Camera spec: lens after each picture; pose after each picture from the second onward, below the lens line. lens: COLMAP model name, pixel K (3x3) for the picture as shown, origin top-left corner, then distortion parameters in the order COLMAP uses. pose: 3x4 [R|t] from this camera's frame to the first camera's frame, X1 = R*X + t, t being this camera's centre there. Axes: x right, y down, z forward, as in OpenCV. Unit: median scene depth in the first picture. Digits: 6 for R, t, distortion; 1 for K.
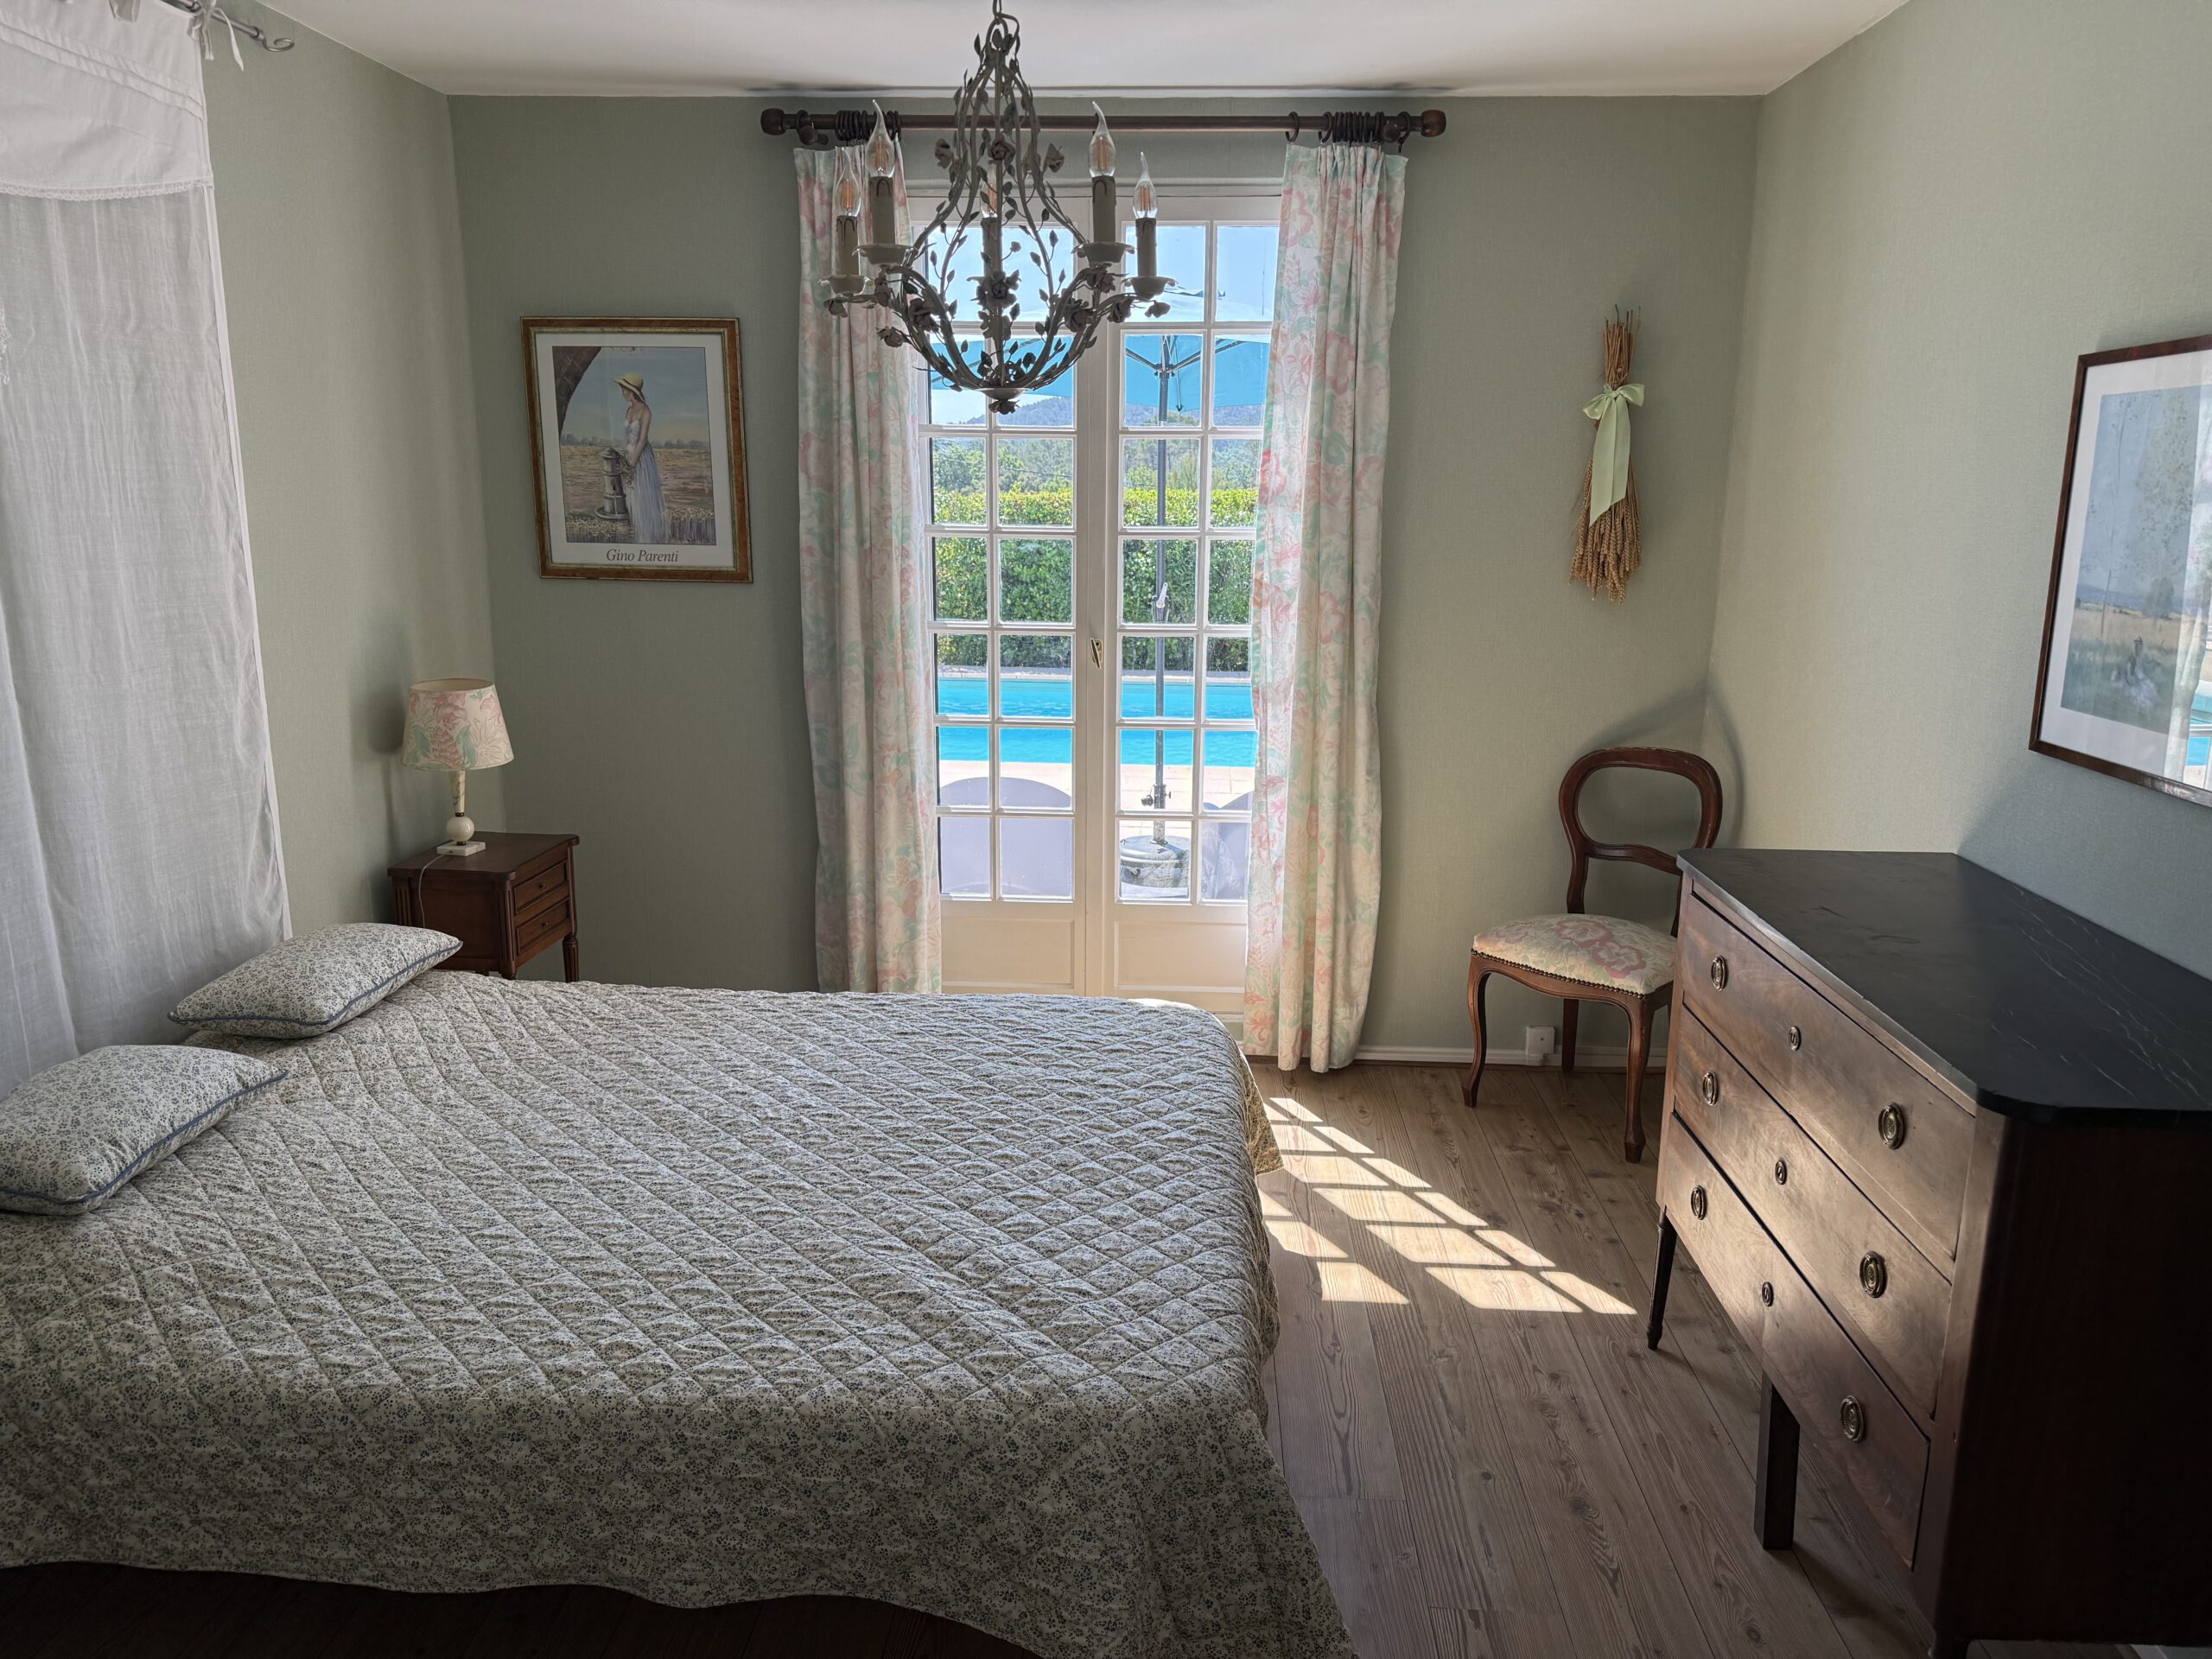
lens RADIAL K [[1558.7, 0, 1105.1], [0, 1558.7, 826.1], [0, 0, 1]] dist [0.017863, -0.031213]
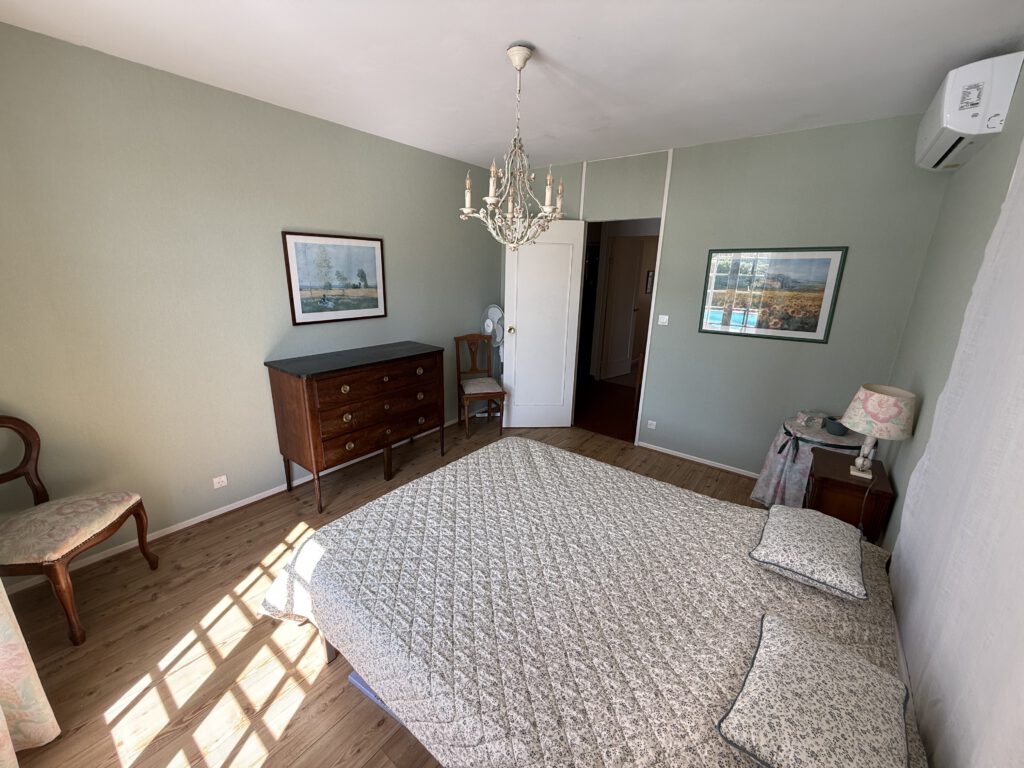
lens RADIAL K [[404.4, 0, 509.5], [0, 404.4, 380.8], [0, 0, 1]] dist [-0.001390, 0.000018]
pose [[-0.827002, -0.167598, 0.536637, -0.376647], [0.099140, 0.896097, 0.432644, -0.244395], [-0.553389, 0.411000, -0.724458, 1.125005]]
